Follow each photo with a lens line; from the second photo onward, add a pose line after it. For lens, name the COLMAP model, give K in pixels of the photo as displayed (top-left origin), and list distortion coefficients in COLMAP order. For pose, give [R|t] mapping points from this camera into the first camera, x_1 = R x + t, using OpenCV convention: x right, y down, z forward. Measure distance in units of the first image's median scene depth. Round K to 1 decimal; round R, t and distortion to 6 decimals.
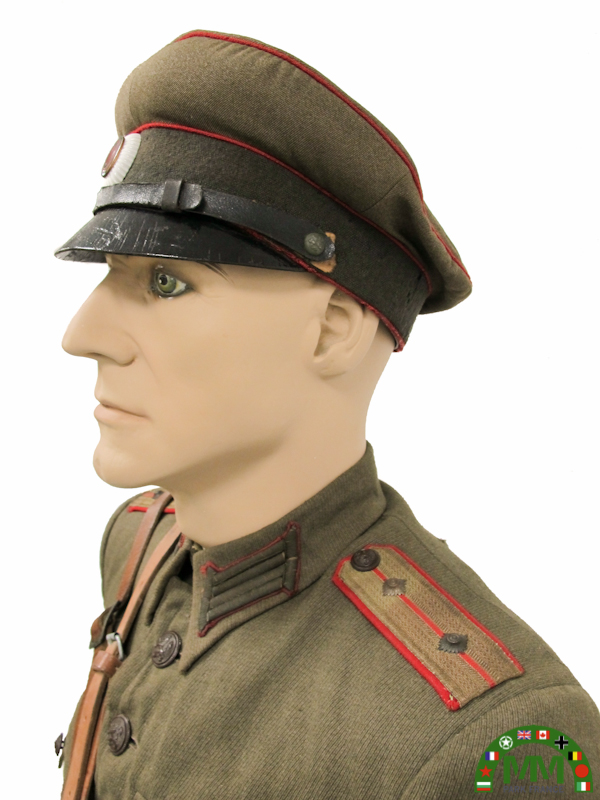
lens RADIAL K [[696.7, 0, 300.0], [0, 696.7, 400.0], [0, 0, 1]] dist [-0.156800, 0.124734]
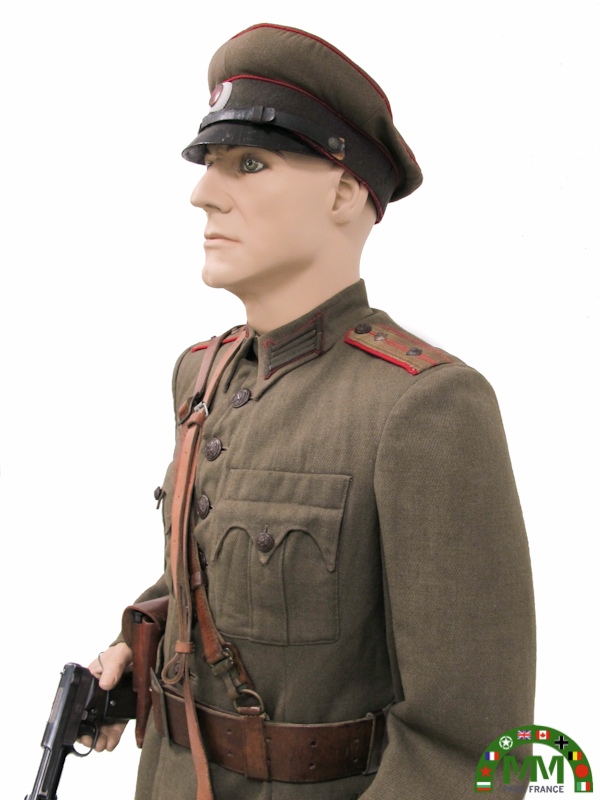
lens RADIAL K [[696.7, 0, 300.0], [0, 696.7, 400.0], [0, 0, 1]] dist [-0.156800, 0.124734]
pose [[0.999021, -0.014710, 0.041710, -0.139583], [0.013566, 0.999527, 0.027595, 0.364408], [-0.042096, -0.027002, 0.998749, -0.737950]]
